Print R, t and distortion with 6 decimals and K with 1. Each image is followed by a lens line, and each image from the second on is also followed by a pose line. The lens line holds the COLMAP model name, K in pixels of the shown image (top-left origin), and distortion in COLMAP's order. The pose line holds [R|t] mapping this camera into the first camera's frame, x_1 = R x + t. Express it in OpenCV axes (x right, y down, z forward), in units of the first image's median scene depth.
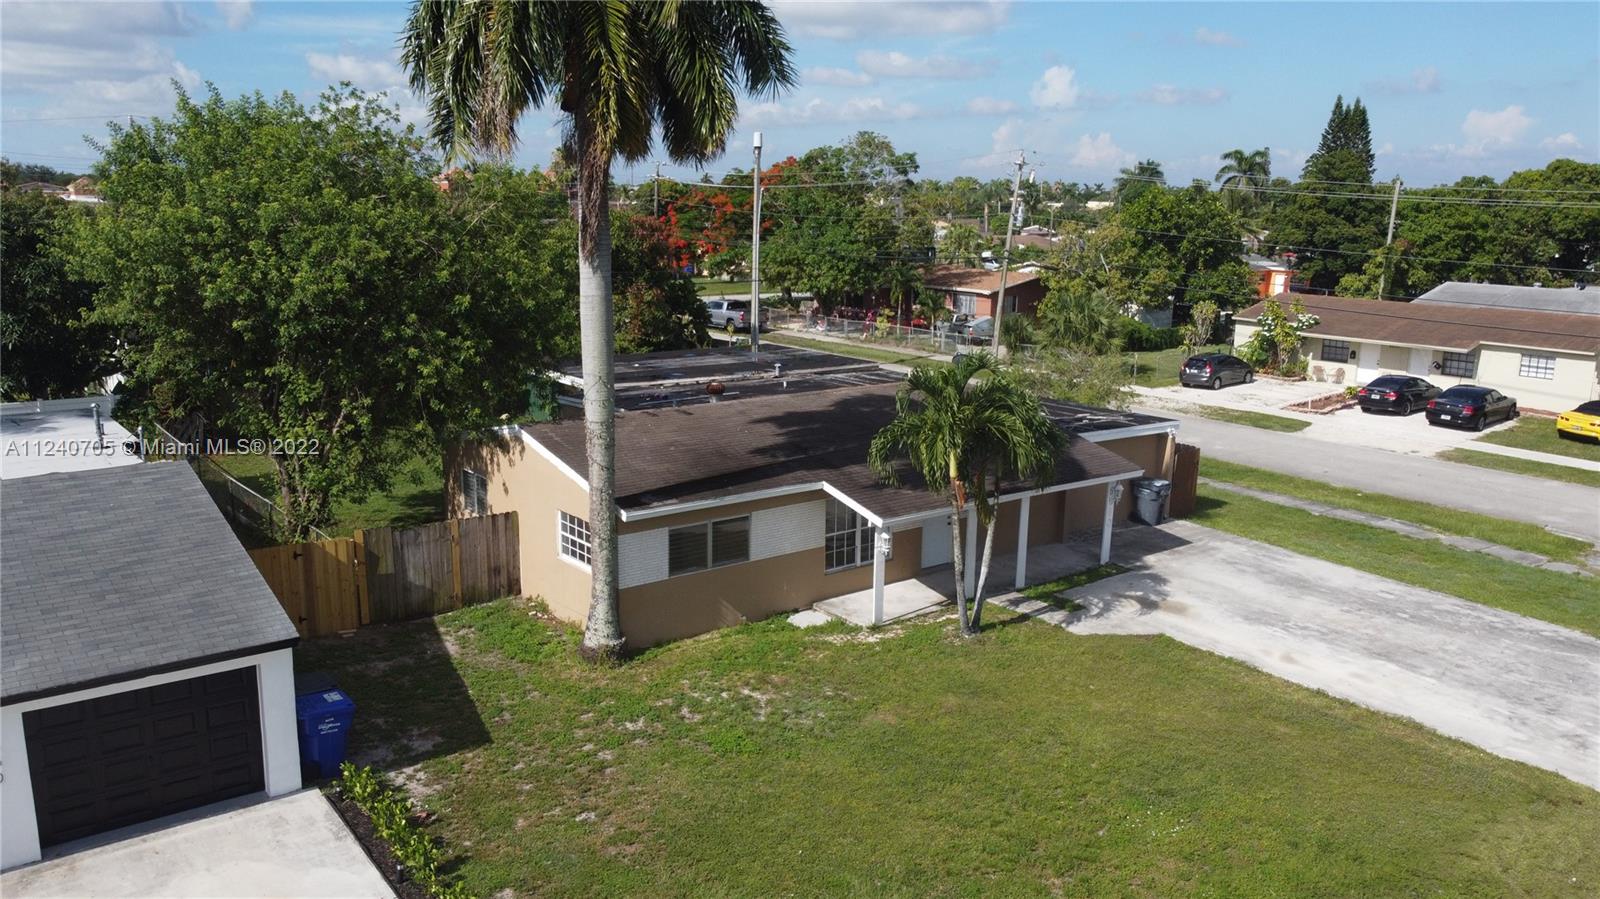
lens RADIAL K [[1202.8, 0, 804.1], [0, 1202.8, 455.8], [0, 0, 1]] dist [-0.006851, 0.004375]
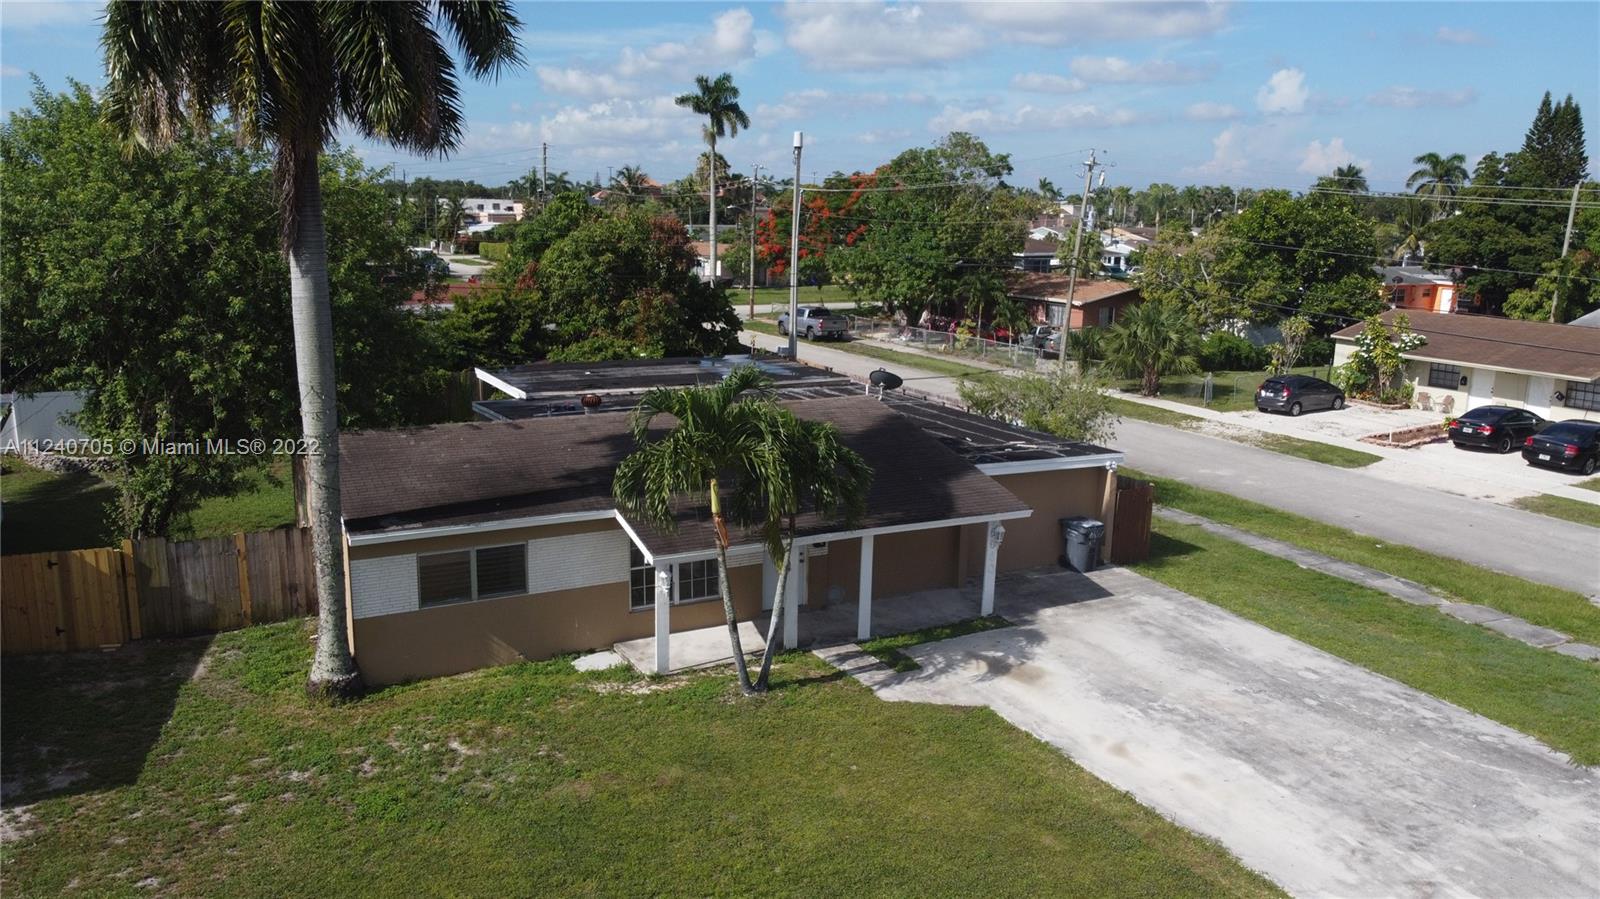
lens RADIAL K [[1202.8, 0, 805.9], [0, 1202.8, 456.3], [0, 0, 1]] dist [-0.006851, 0.004375]
pose [[0.986337, 0.036077, -0.160741, 0.274762], [-0.037009, 0.999311, -0.002809, -0.019331], [0.160528, 0.008719, 0.986993, 0.127767]]
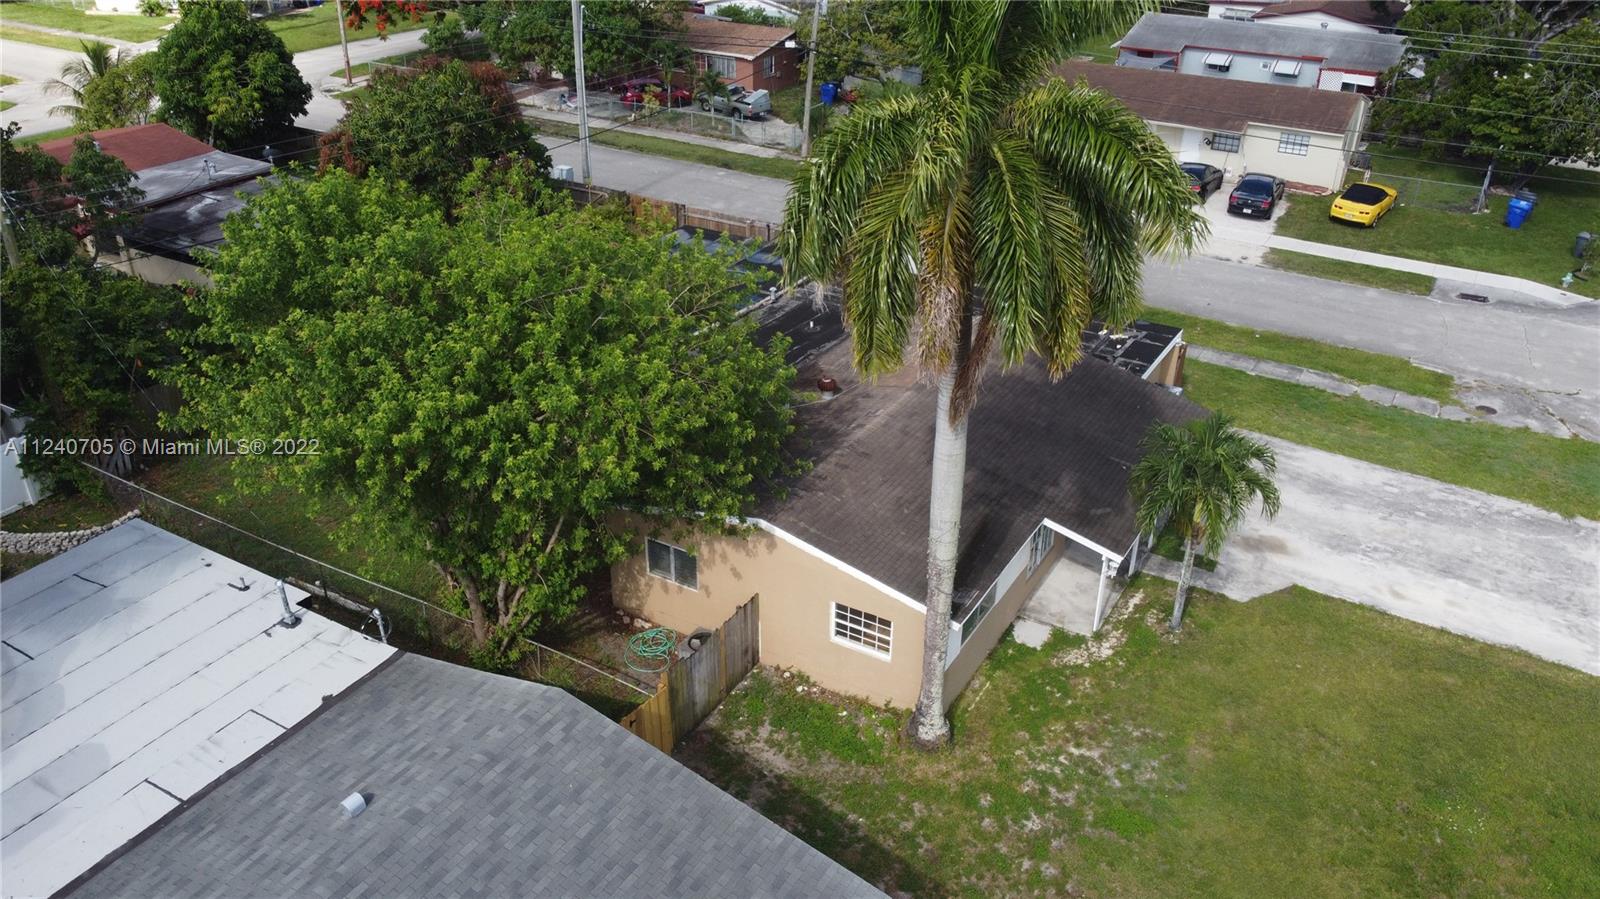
lens RADIAL K [[1202.8, 0, 795.8], [0, 1202.8, 451.6], [0, 0, 1]] dist [-0.006851, 0.004375]
pose [[0.932727, -0.177484, 0.313878, -0.480613], [0.078678, 0.949674, 0.303197, -0.351310], [-0.351894, -0.258105, 0.899751, 0.109923]]
